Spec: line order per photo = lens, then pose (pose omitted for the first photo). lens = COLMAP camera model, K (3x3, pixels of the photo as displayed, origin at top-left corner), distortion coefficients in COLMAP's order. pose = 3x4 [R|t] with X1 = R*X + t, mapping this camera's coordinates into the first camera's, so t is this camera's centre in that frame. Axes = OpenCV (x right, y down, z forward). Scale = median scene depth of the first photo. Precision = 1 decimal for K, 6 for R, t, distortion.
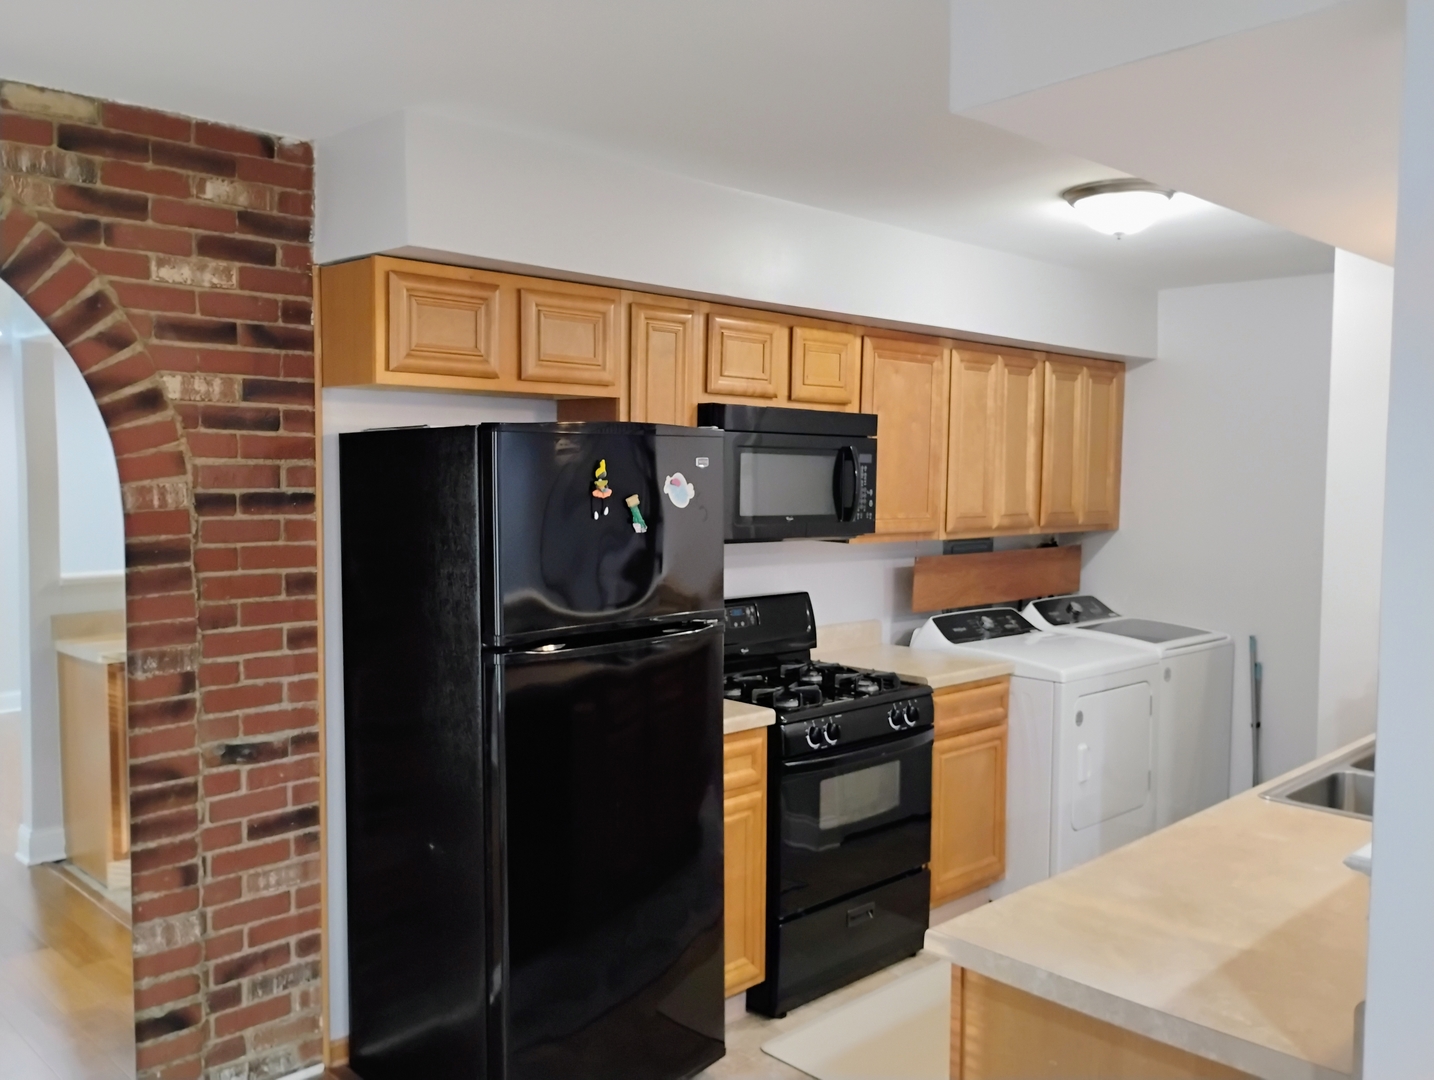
lens RADIAL K [[1199.9, 0, 715.1], [0, 1199.9, 545.3], [0, 0, 1]] dist [0.054300, -0.083142]
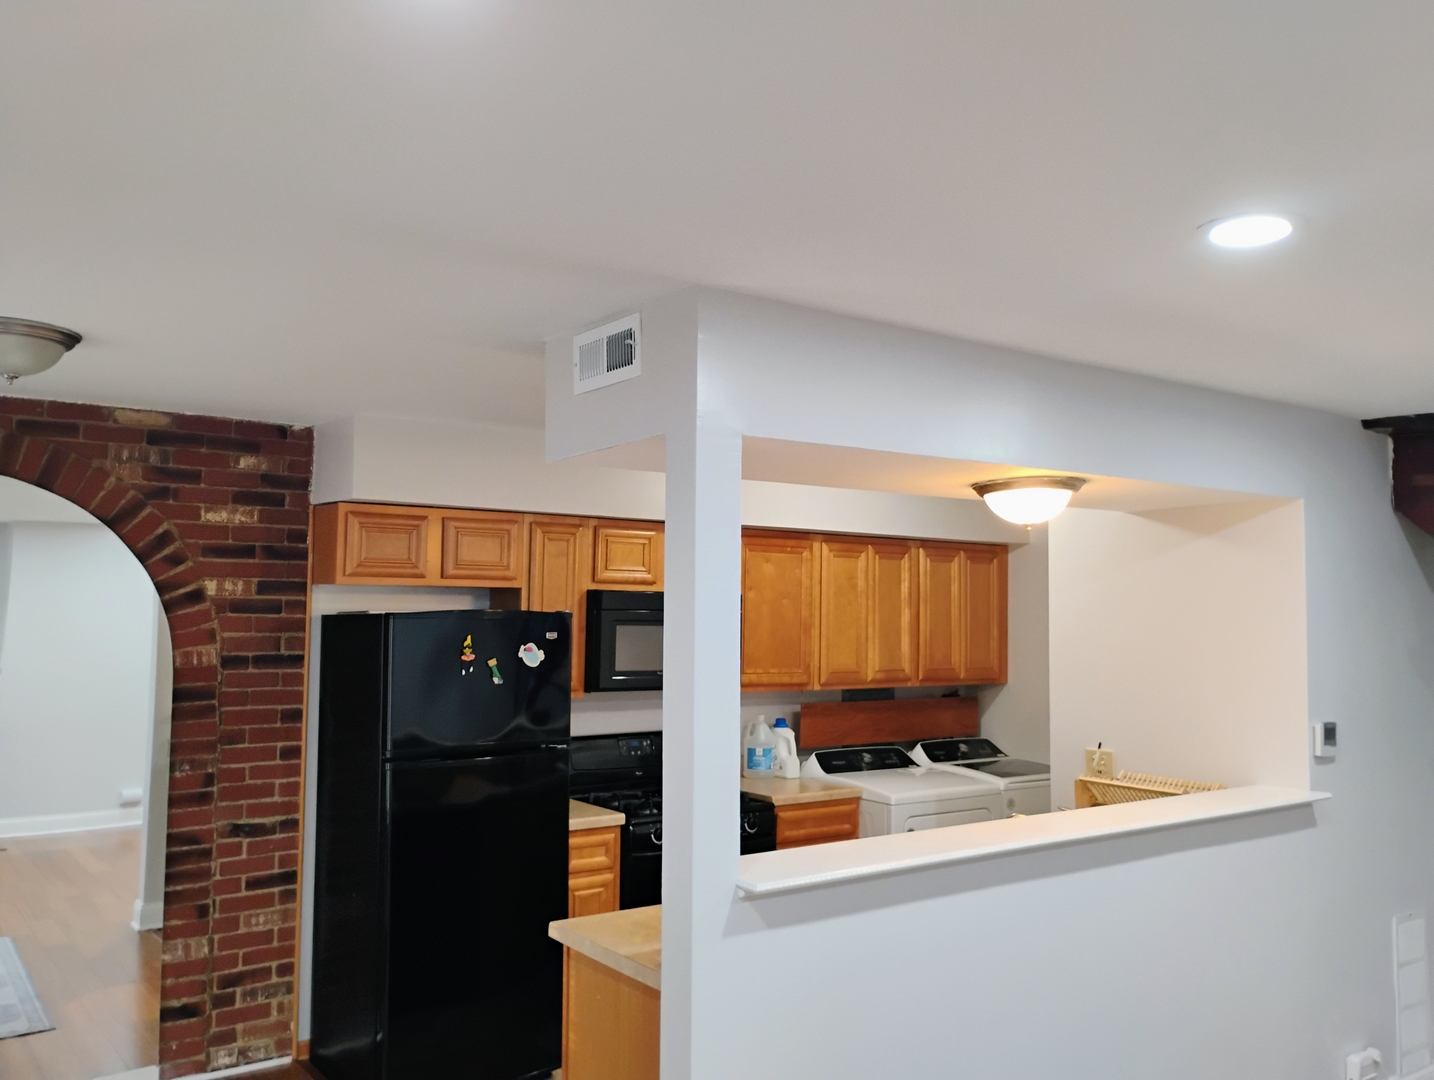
lens RADIAL K [[1199.9, 0, 719.9], [0, 1199.9, 544.1], [0, 0, 1]] dist [0.054300, -0.083142]
pose [[0.990722, -0.004521, -0.135827, 0.386761], [-0.011931, 0.992694, -0.120067, -0.006151], [0.135378, 0.120573, 0.983430, -0.422708]]
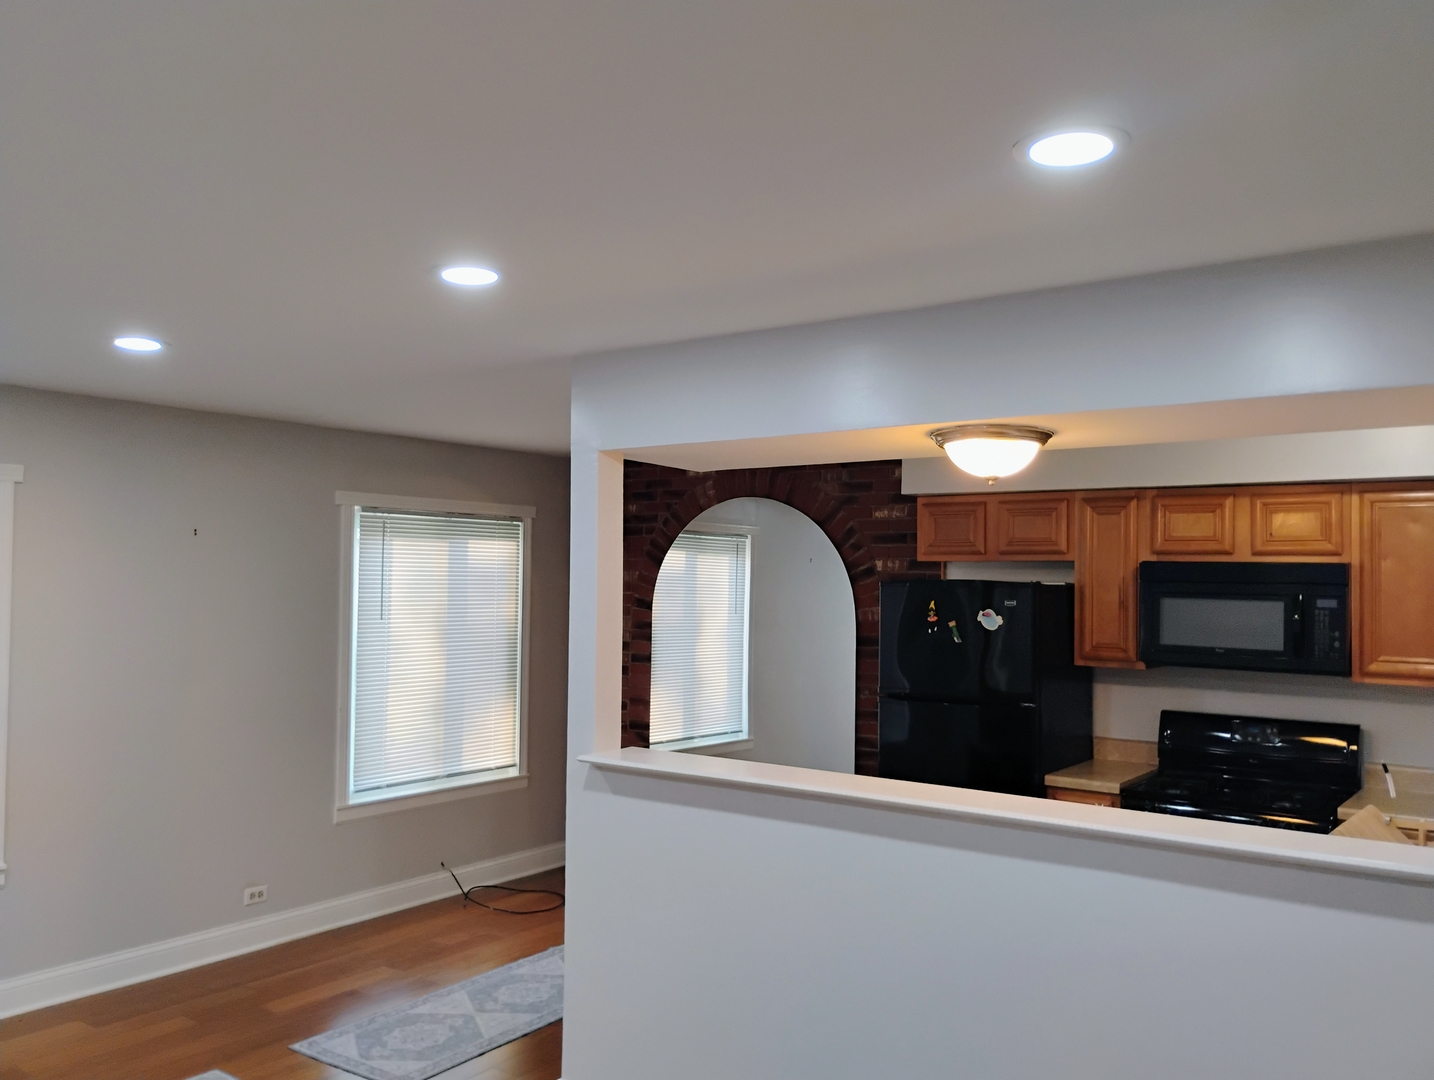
lens RADIAL K [[1199.9, 0, 703.1], [0, 1199.9, 543.0], [0, 0, 1]] dist [0.054300, -0.083142]
pose [[0.157181, -0.037017, -0.986876, 1.511718], [-0.076249, 0.995859, -0.049499, -0.037052], [0.984622, 0.083028, 0.153708, 0.327332]]
